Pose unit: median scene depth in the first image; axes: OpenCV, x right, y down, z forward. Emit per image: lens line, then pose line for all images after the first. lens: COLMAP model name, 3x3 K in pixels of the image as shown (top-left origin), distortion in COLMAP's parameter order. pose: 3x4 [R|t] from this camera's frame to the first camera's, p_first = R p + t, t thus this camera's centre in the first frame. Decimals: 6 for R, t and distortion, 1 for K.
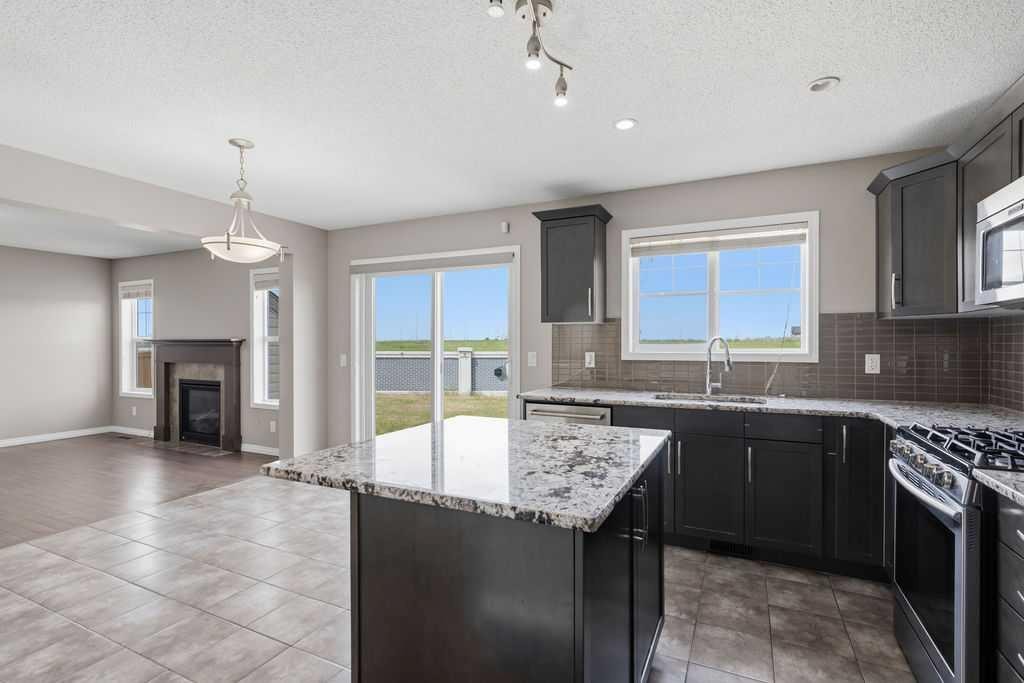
lens RADIAL K [[477.4, 0, 515.8], [0, 477.4, 344.5], [0, 0, 1]] dist [-0.001562, 0.000304]
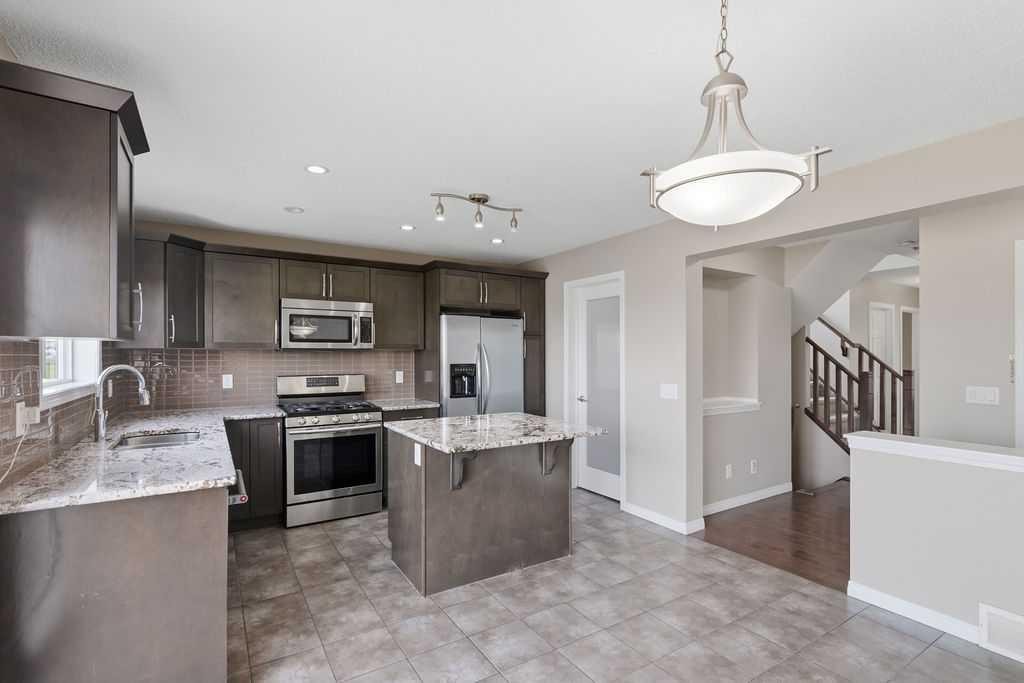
lens RADIAL K [[468.5, 0, 506.5], [0, 468.5, 352.9], [0, 0, 1]] dist [0.002014, 0.000410]
pose [[-0.845624, 0.003551, 0.533767, -0.611477], [0.003694, 0.999993, -0.000800, -0.036734], [-0.533766, 0.001295, -0.845631, 1.469563]]
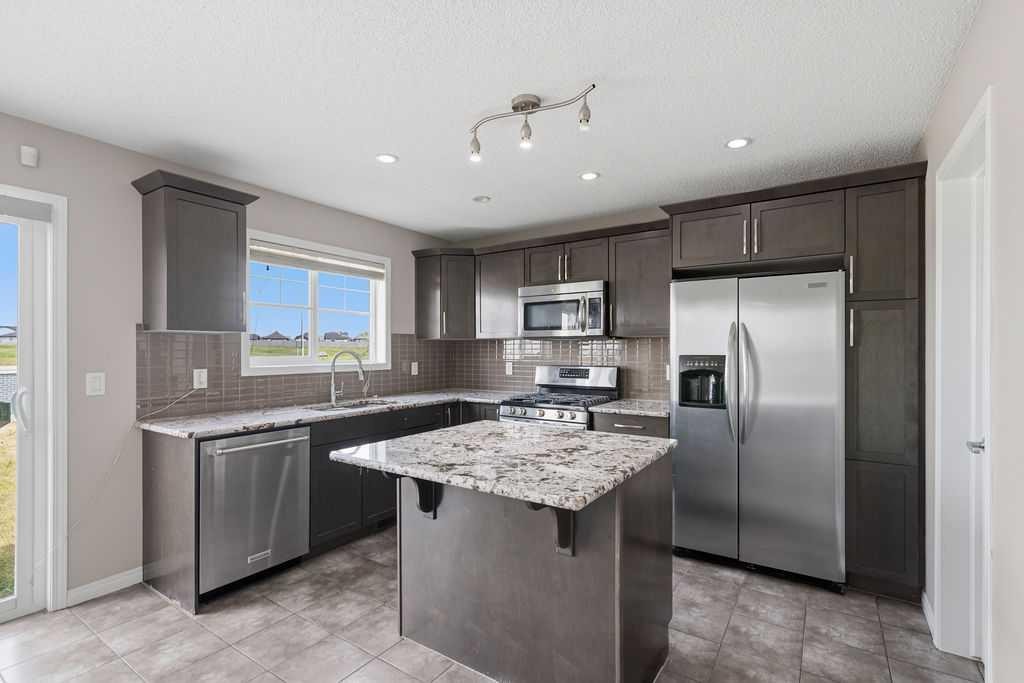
lens RADIAL K [[471.8, 0, 525.4], [0, 471.8, 351.0], [0, 0, 1]] dist [0.000911, 0.000460]
pose [[0.126729, -0.002210, 0.991935, -0.708018], [0.005883, 0.999982, 0.001477, -0.015506], [-0.991920, 0.005648, 0.126740, 0.479903]]
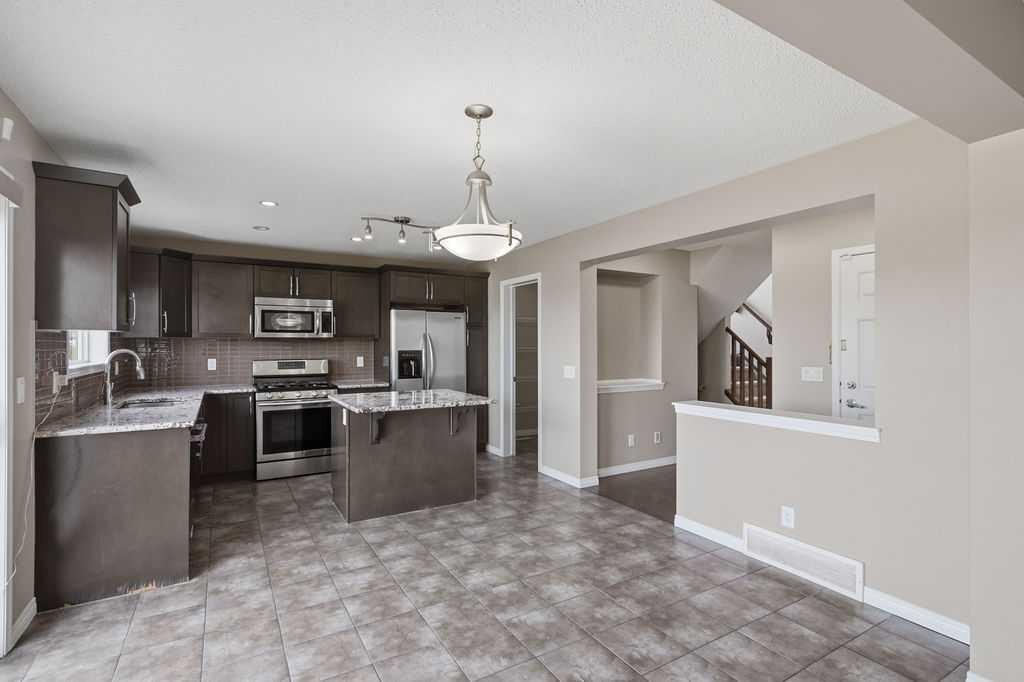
lens RADIAL K [[471.6, 0, 512.0], [0, 471.6, 341.0], [0, 0, 1]] dist [0.000914, -0.000051]
pose [[-0.838611, 0.006160, 0.544696, -1.018052], [0.004619, 0.999981, -0.004196, -0.029489], [-0.544711, -0.001003, -0.838623, 1.580931]]
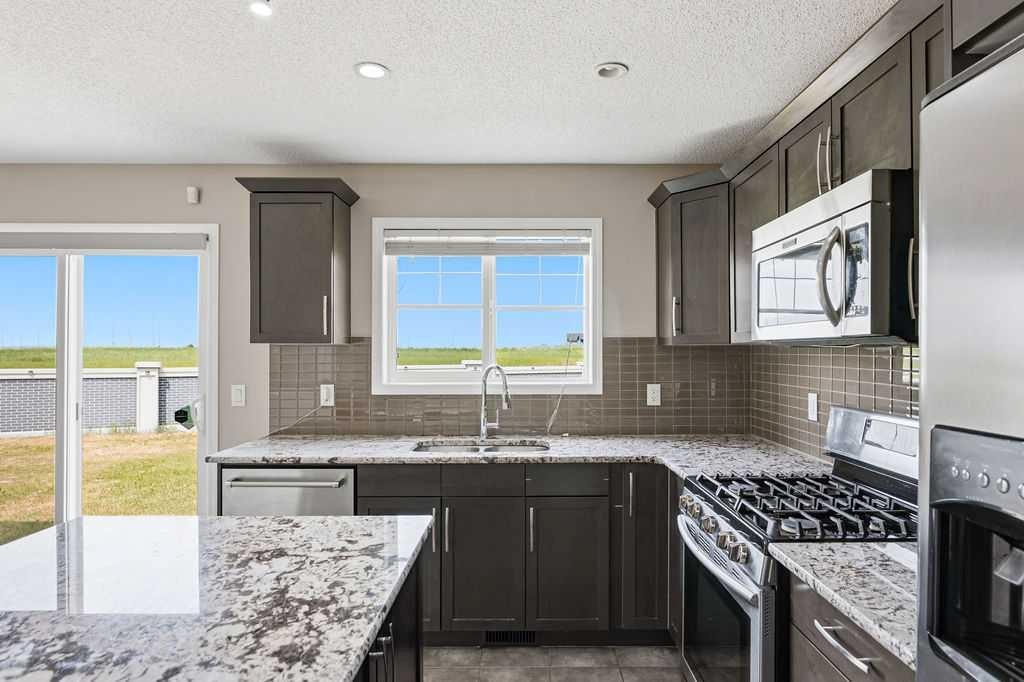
lens RADIAL K [[595.3, 0, 526.3], [0, 595.3, 345.5], [0, 0, 1]] dist [-0.008284, -0.000568]
pose [[0.898108, 0.004550, 0.439752, 0.042504], [0.001640, 0.999905, -0.013696, -0.037893], [-0.439773, 0.013021, 0.898015, 0.103305]]
